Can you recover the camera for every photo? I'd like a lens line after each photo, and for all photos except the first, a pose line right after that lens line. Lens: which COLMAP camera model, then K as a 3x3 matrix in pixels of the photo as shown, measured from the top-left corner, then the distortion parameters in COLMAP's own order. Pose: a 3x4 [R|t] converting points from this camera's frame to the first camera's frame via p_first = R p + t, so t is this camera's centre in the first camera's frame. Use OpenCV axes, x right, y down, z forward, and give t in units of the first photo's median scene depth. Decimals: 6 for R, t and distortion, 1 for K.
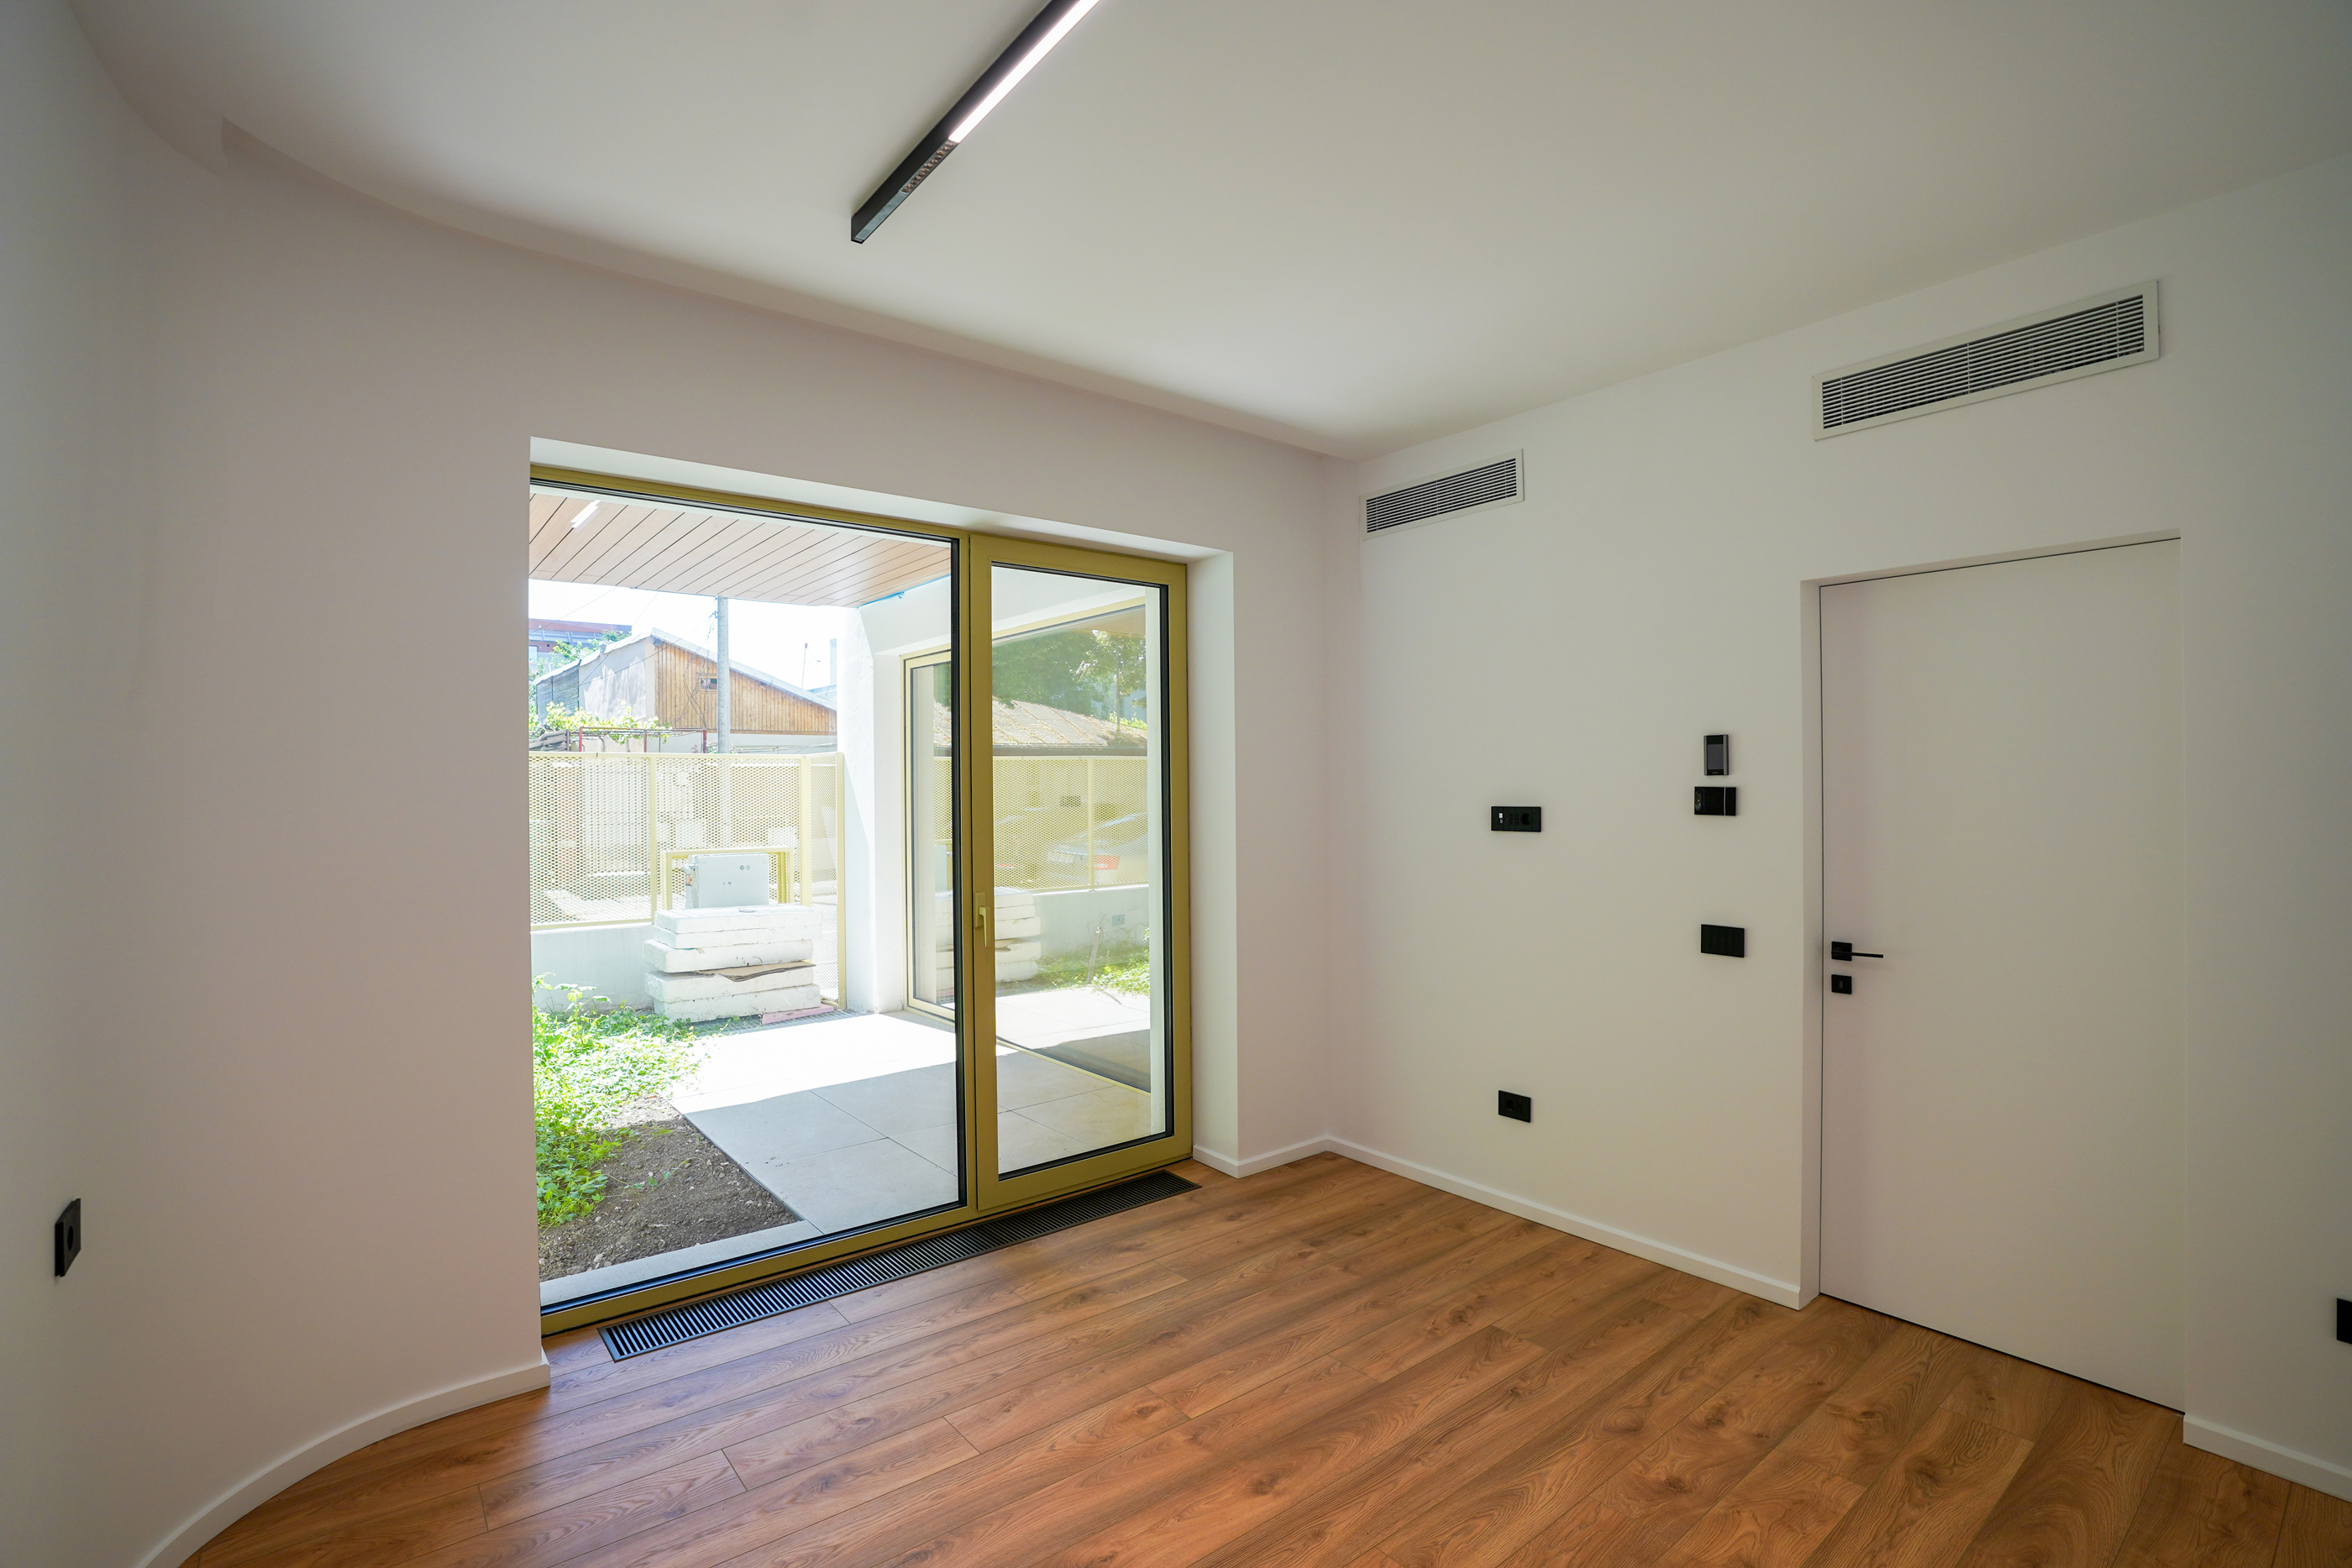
lens RADIAL K [[1082.1, 0, 1159.4], [0, 1082.1, 790.1], [0, 0, 1]] dist [-0.074965, 0.029245]
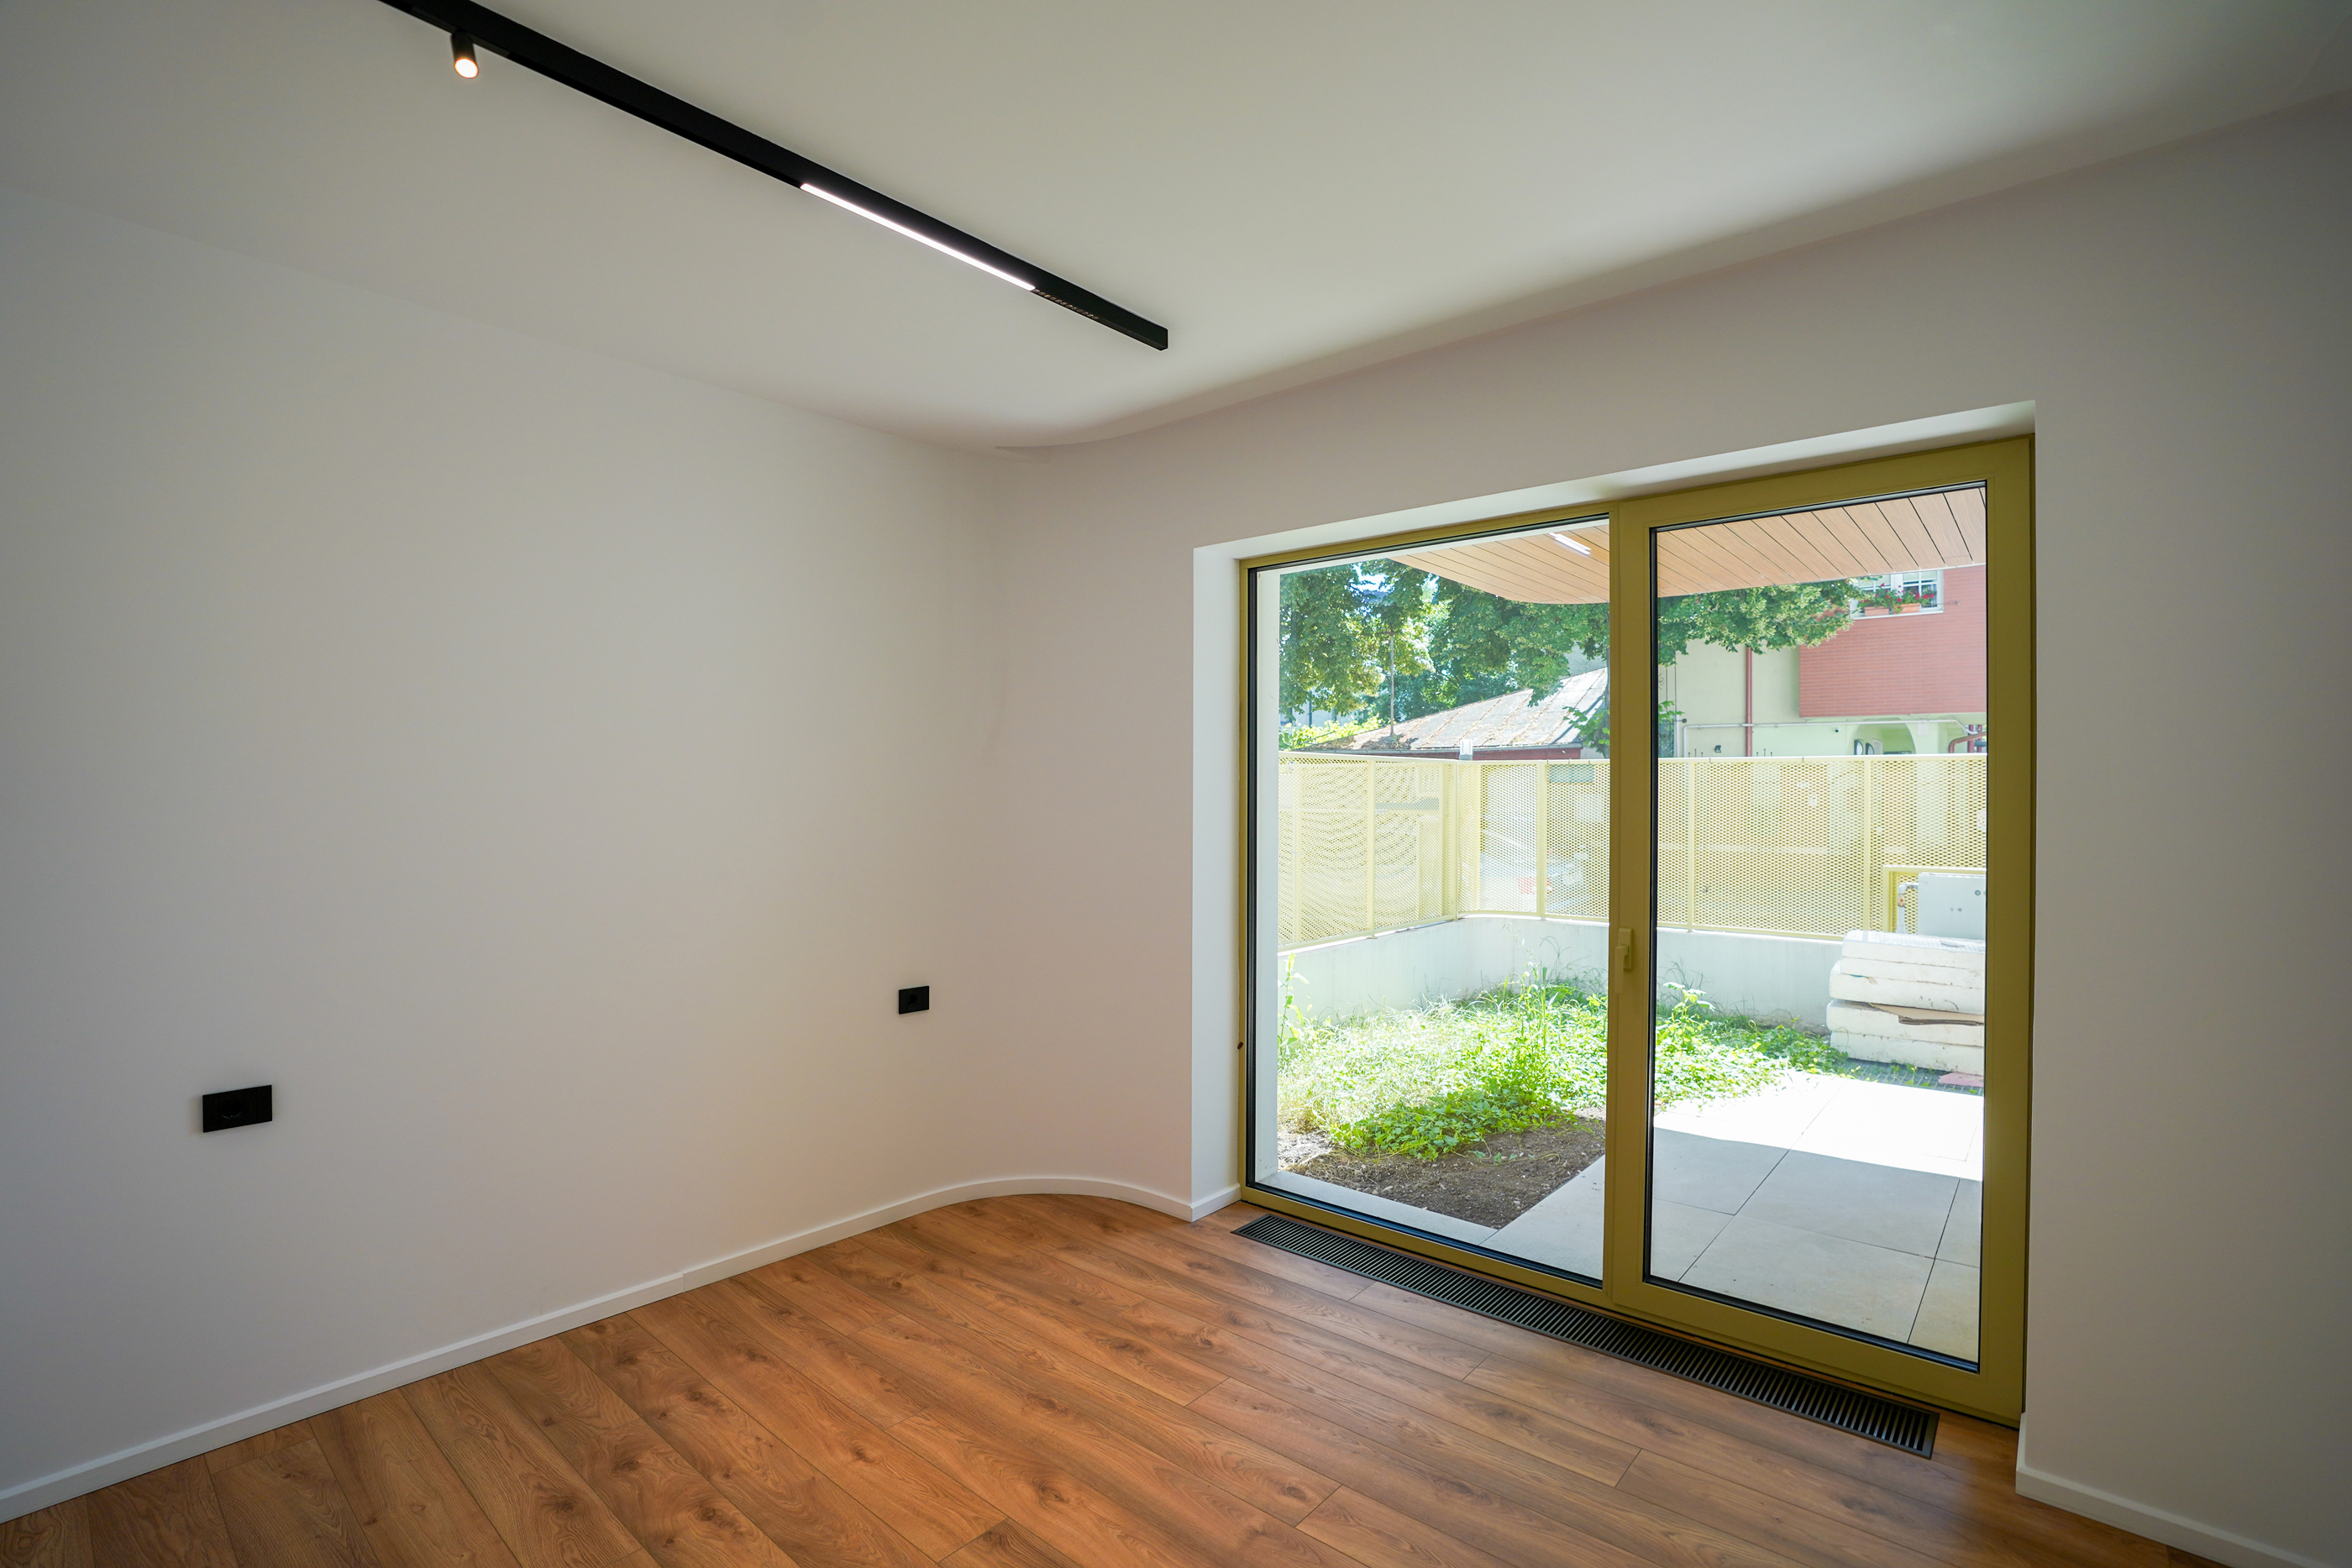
lens RADIAL K [[1082.1, 0, 1159.4], [0, 1082.1, 790.1], [0, 0, 1]] dist [-0.074965, 0.029245]
pose [[0.169432, 0.003389, -0.985536, 0.690880], [-0.003211, 0.999991, 0.002886, -0.014260], [0.985537, 0.002676, 0.169442, 0.591829]]
